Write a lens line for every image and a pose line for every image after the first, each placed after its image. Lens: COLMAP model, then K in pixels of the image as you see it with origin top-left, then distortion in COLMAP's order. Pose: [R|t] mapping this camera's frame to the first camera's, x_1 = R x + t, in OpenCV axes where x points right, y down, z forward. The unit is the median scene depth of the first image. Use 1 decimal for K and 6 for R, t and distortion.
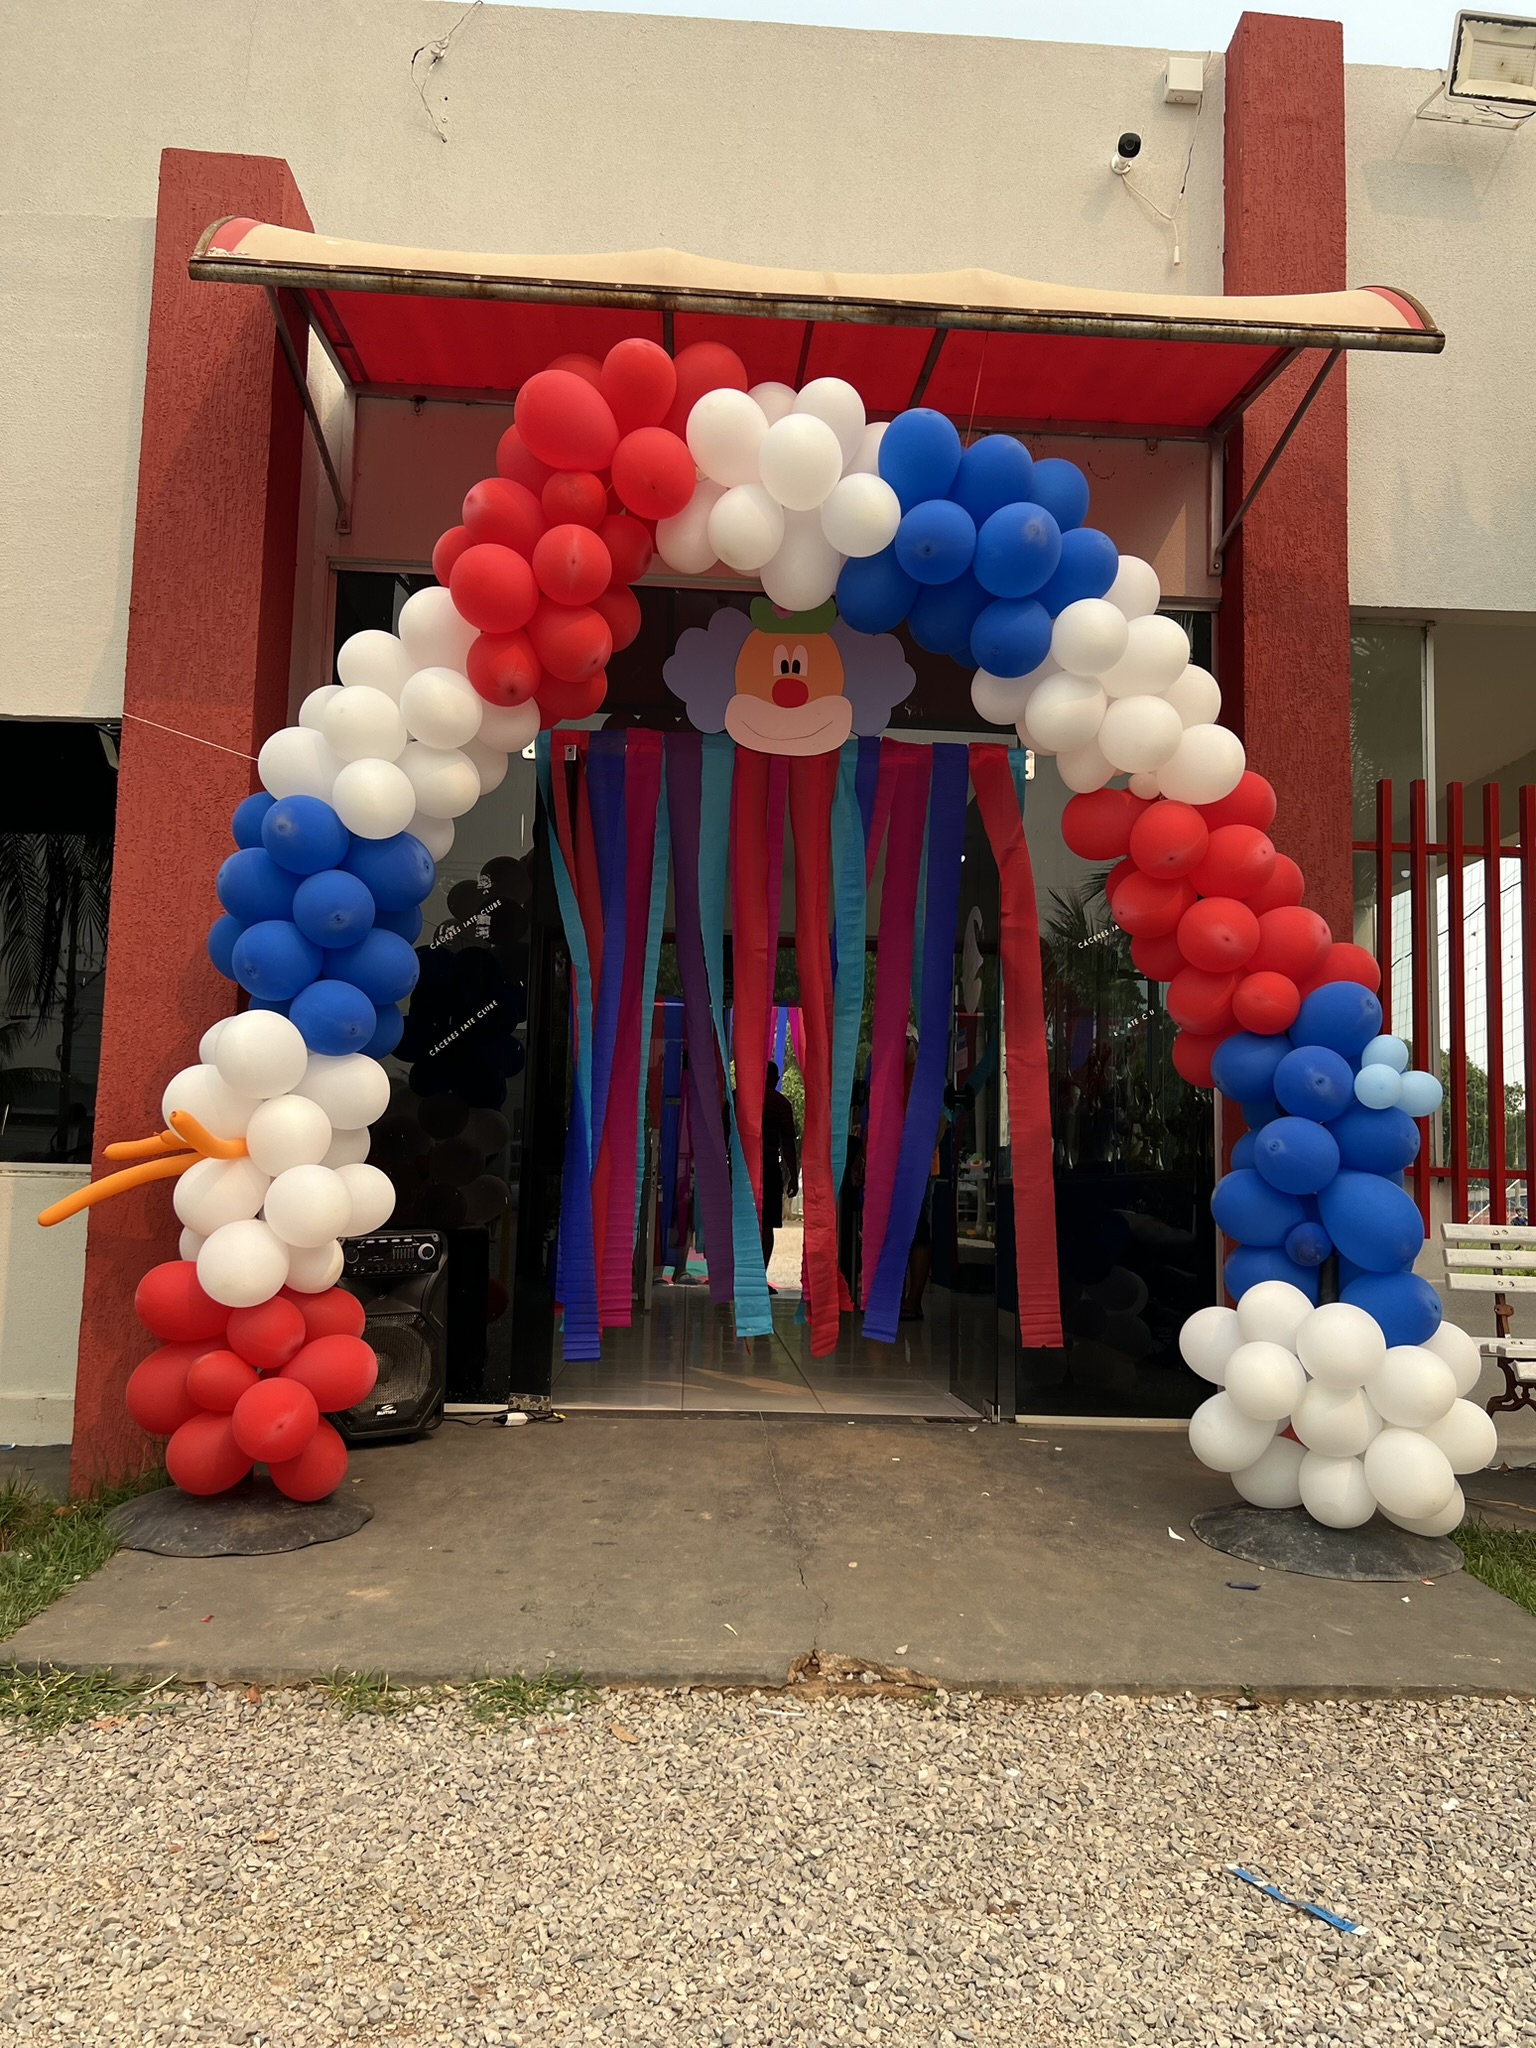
lens RADIAL K [[1550.2, 0, 770.9], [0, 1550.2, 1046.5], [0, 0, 1]] dist [0.041419, -0.053339]
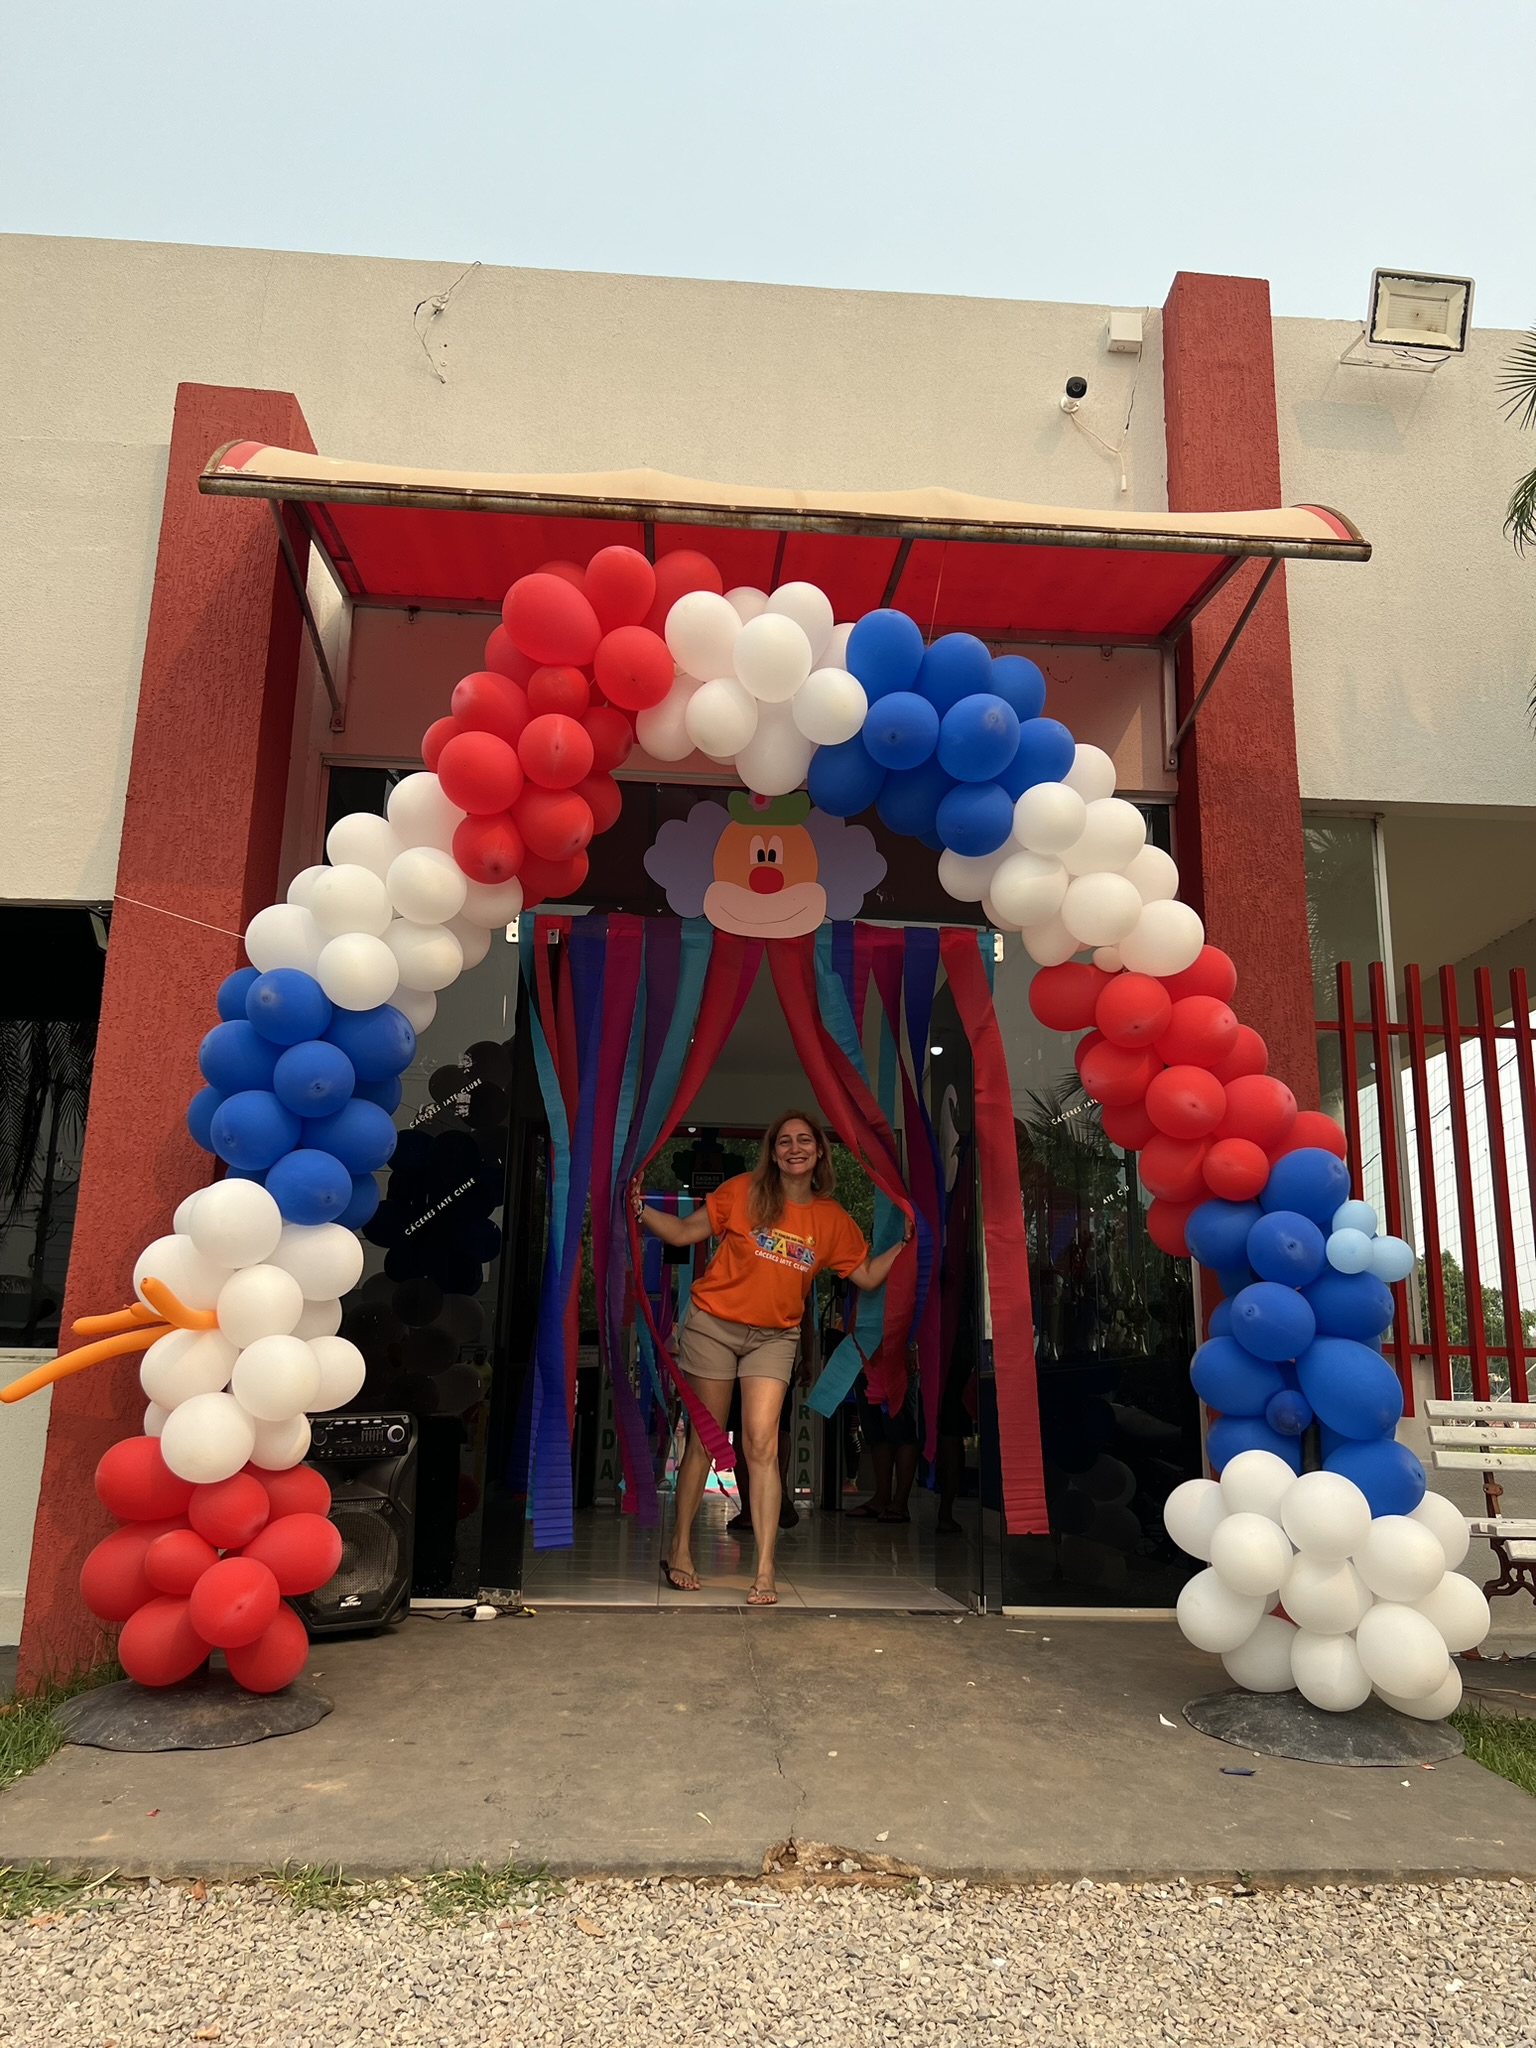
lens RADIAL K [[1550.2, 0, 778.5], [0, 1550.2, 1037.7], [0, 0, 1]] dist [0.041419, -0.053339]
pose [[0.999865, -0.003562, 0.016022, 0.005054], [0.005707, 0.990706, -0.135903, 0.024041], [-0.015390, 0.135976, 0.990593, -0.011167]]
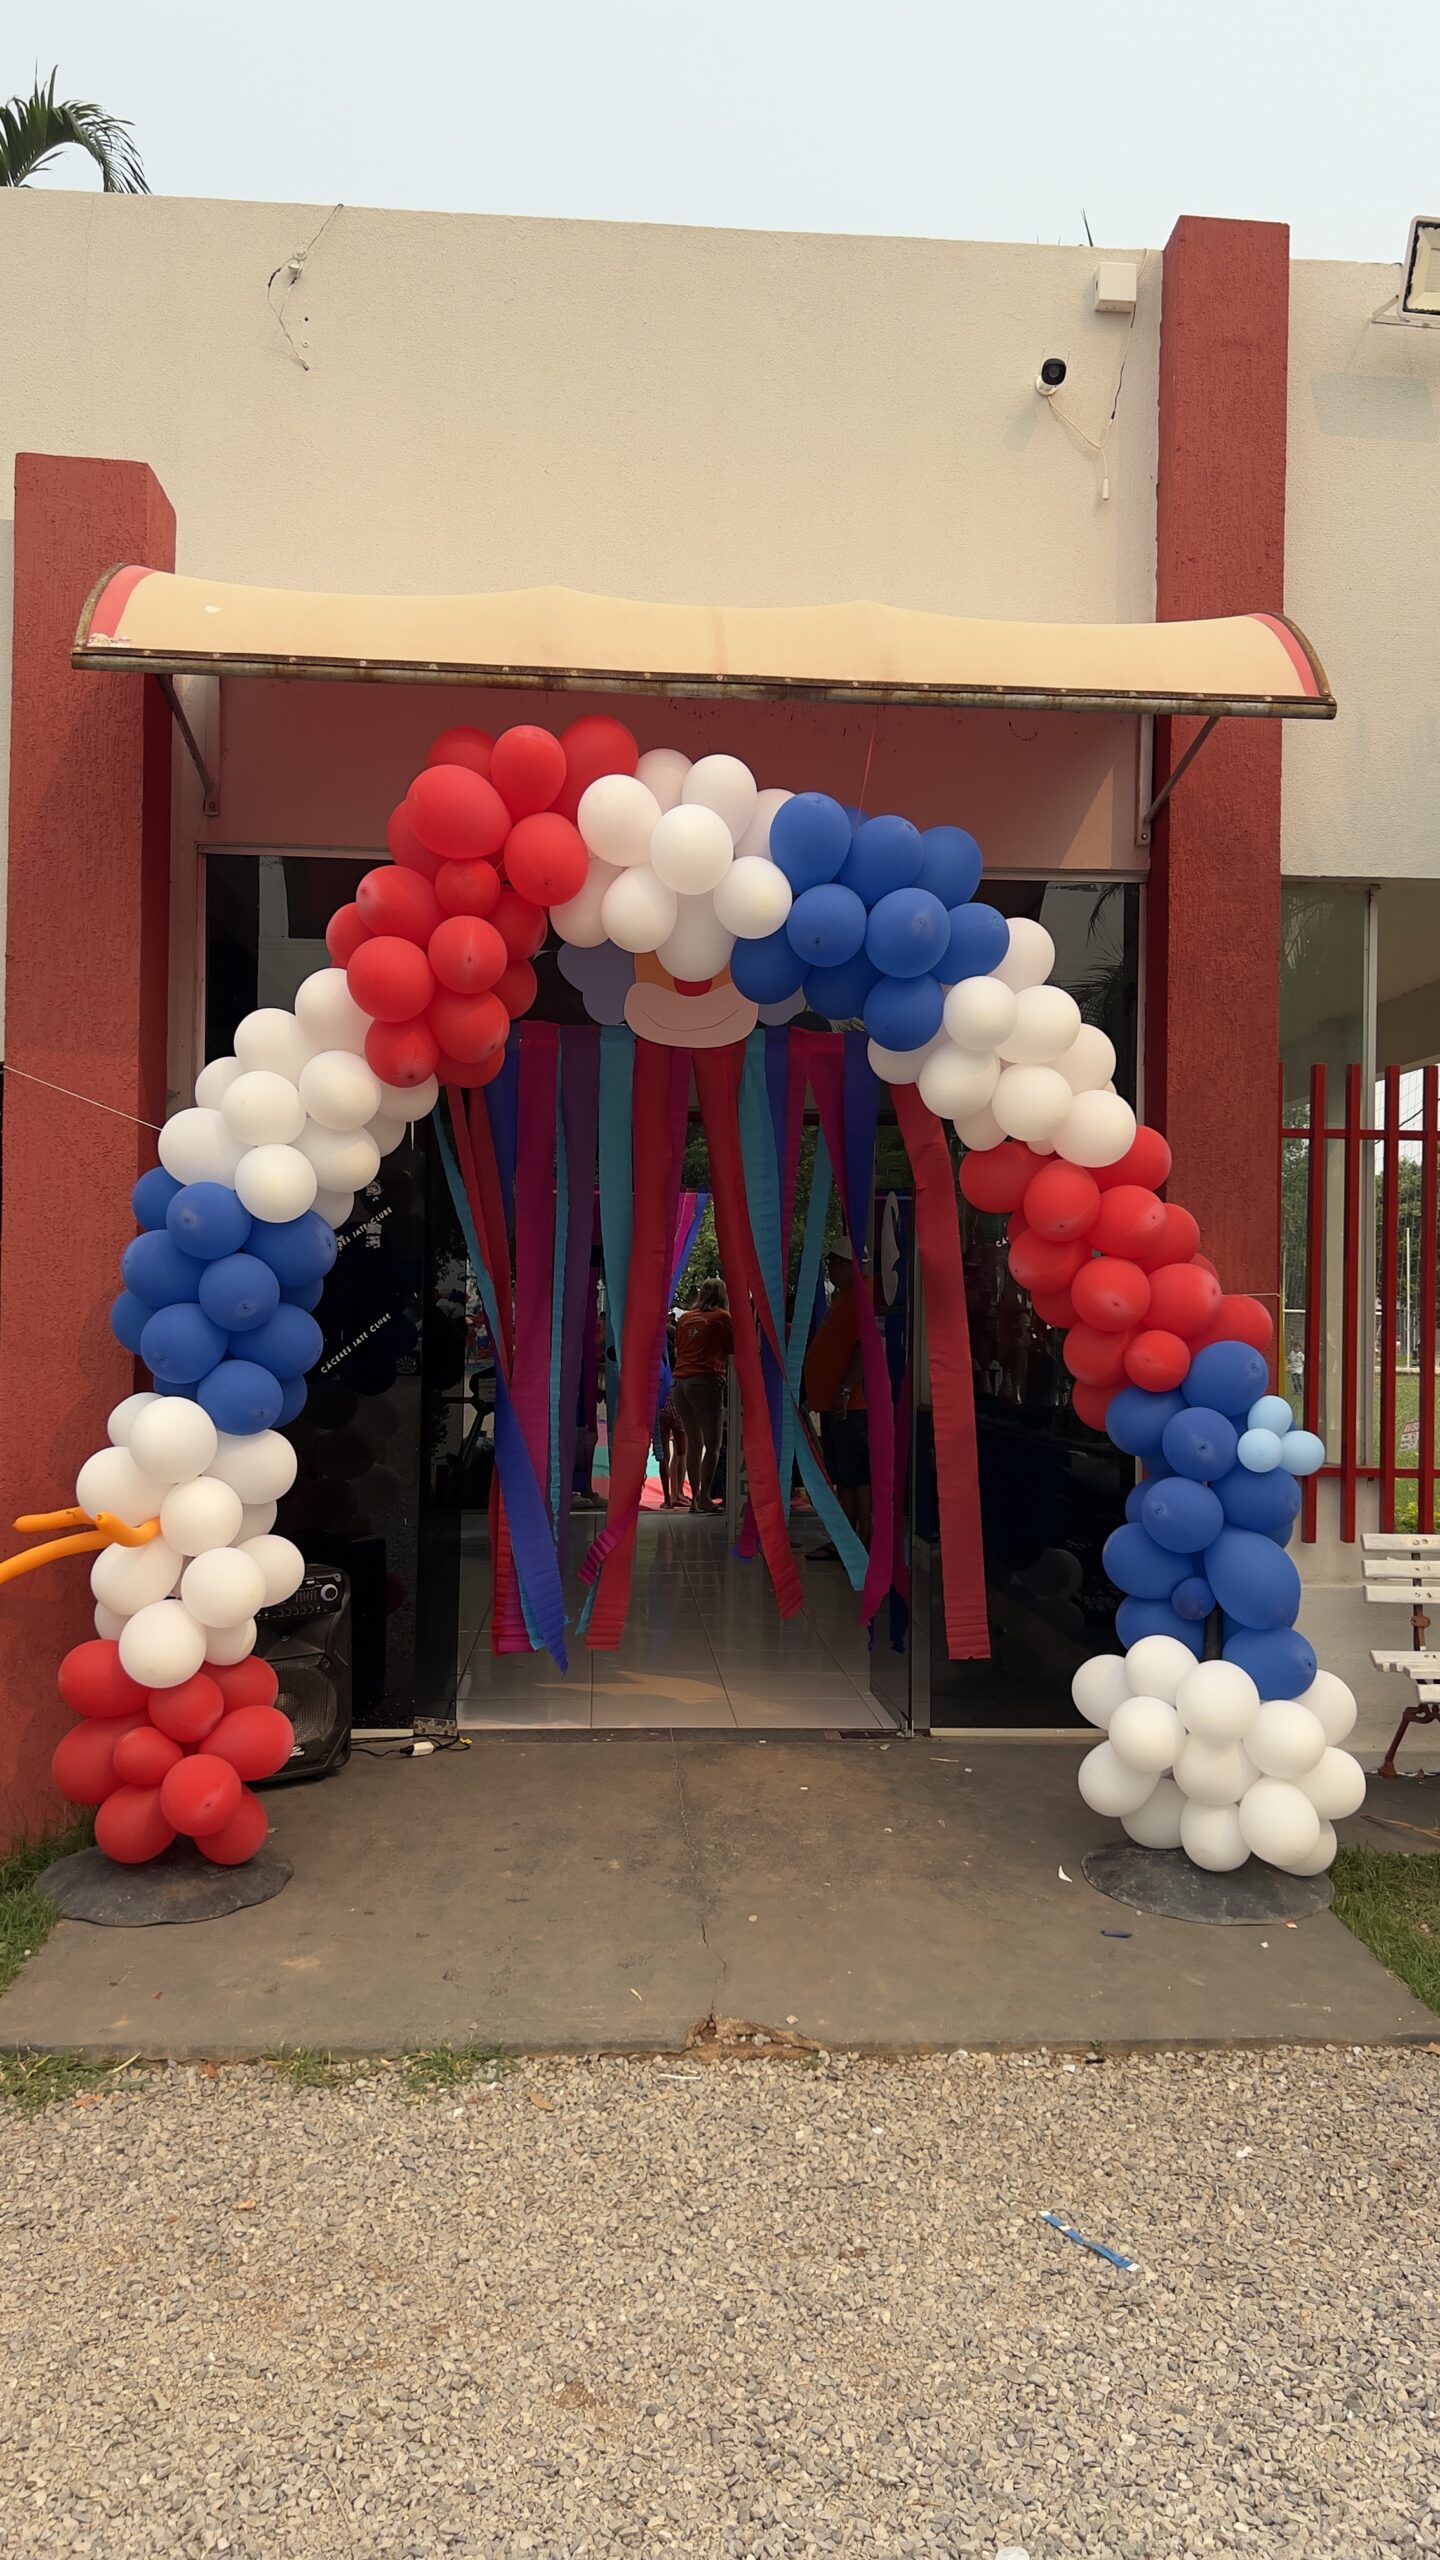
lens RADIAL K [[1893.1, 0, 732.1], [0, 1893.1, 1325.2], [0, 0, 1]] dist [0.038991, -0.049636]
pose [[0.999766, -0.012268, 0.017836, 0.019030], [0.010704, 0.996301, 0.085258, -0.167982], [-0.018816, -0.085047, 0.996199, -0.237405]]
